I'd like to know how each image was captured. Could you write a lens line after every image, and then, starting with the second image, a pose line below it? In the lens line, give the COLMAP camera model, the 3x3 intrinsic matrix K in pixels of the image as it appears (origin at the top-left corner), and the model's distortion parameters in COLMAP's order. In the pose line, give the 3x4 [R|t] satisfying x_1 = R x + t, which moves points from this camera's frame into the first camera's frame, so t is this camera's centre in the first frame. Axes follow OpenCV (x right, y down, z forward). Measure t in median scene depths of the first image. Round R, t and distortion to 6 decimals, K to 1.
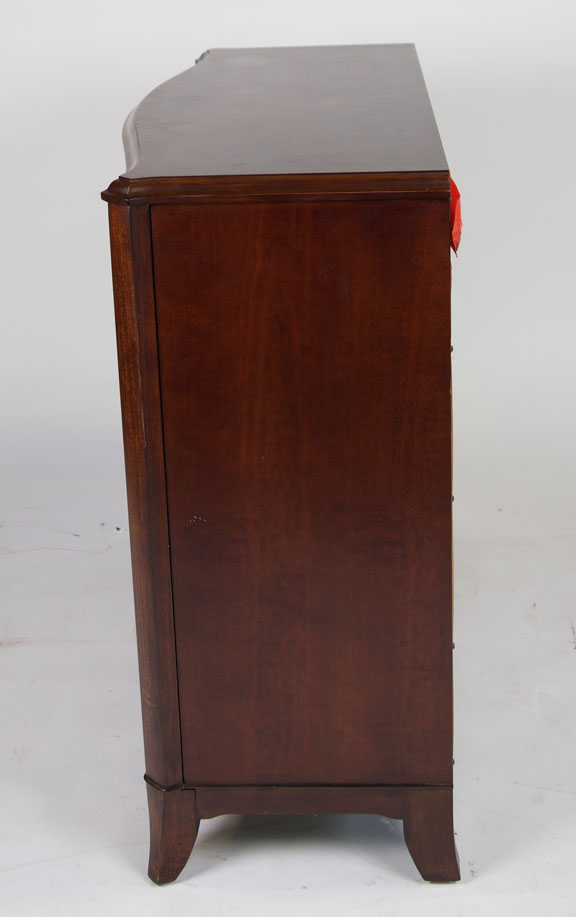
lens RADIAL K [[964.2, 0, 285.5], [0, 964.2, 458.4], [0, 0, 1]] dist [0.008125, 0.000000]
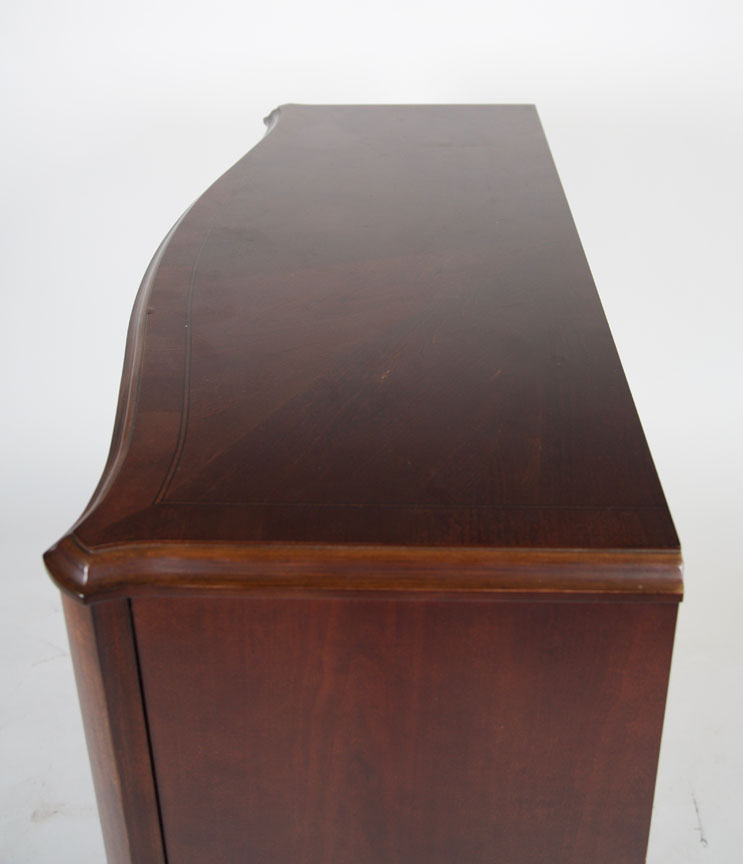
lens RADIAL K [[812.3, 0, 374.3], [0, 812.3, 432.1], [0, 0, 1]] dist [0.006925, 0.000000]
pose [[0.999825, 0.015257, 0.010846, -0.007622], [-0.016205, 0.995488, 0.093495, -0.385129], [-0.009371, -0.093655, 0.995561, 0.530836]]
